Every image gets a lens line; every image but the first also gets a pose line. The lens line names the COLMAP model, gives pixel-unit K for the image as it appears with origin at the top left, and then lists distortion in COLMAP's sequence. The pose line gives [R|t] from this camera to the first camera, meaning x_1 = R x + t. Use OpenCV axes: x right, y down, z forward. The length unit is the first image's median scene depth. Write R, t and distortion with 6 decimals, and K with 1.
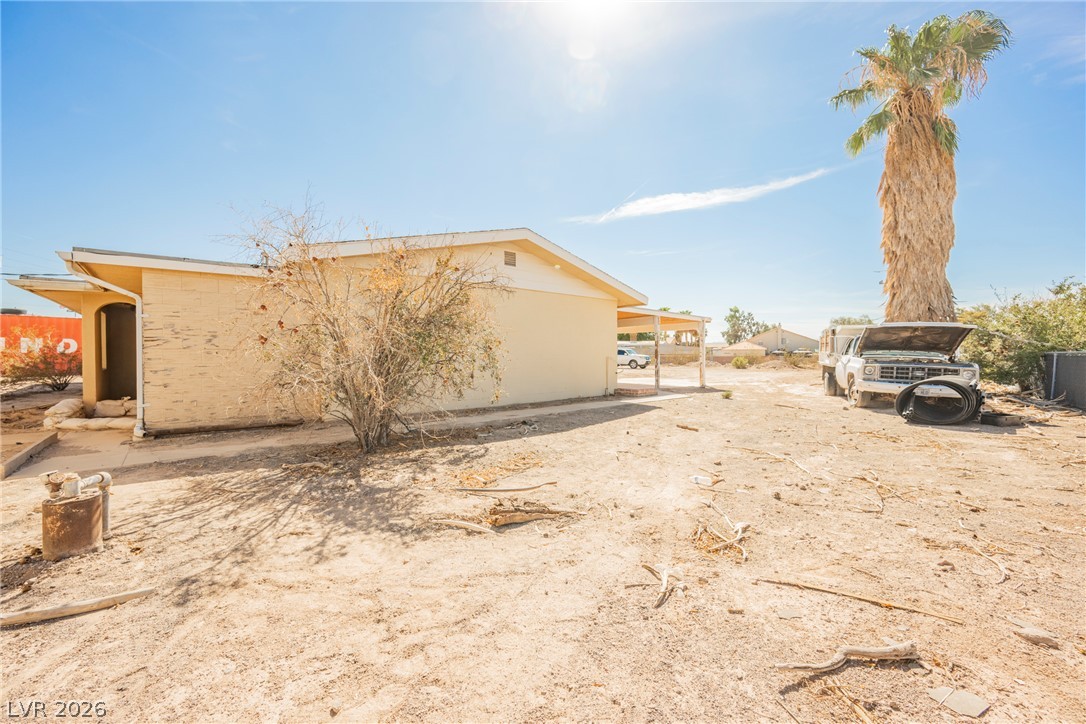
lens RADIAL K [[422.0, 0, 548.5], [0, 422.0, 361.9], [0, 0, 1]] dist [0.000575, 0.000206]
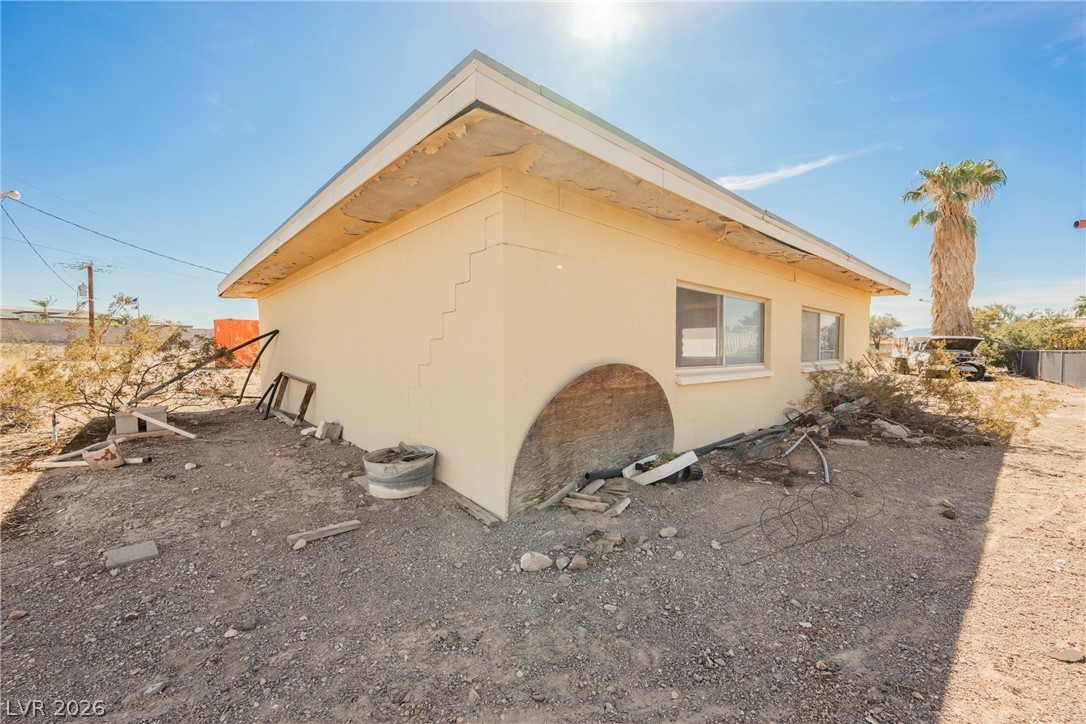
lens RADIAL K [[427.8, 0, 546.0], [0, 427.8, 364.0], [0, 0, 1]] dist [-0.001847, -0.000447]
pose [[0.999944, 0.003847, -0.009825, -0.361218], [-0.003594, 0.999664, 0.025677, -0.000864], [0.009920, -0.025640, 0.999622, -0.361493]]
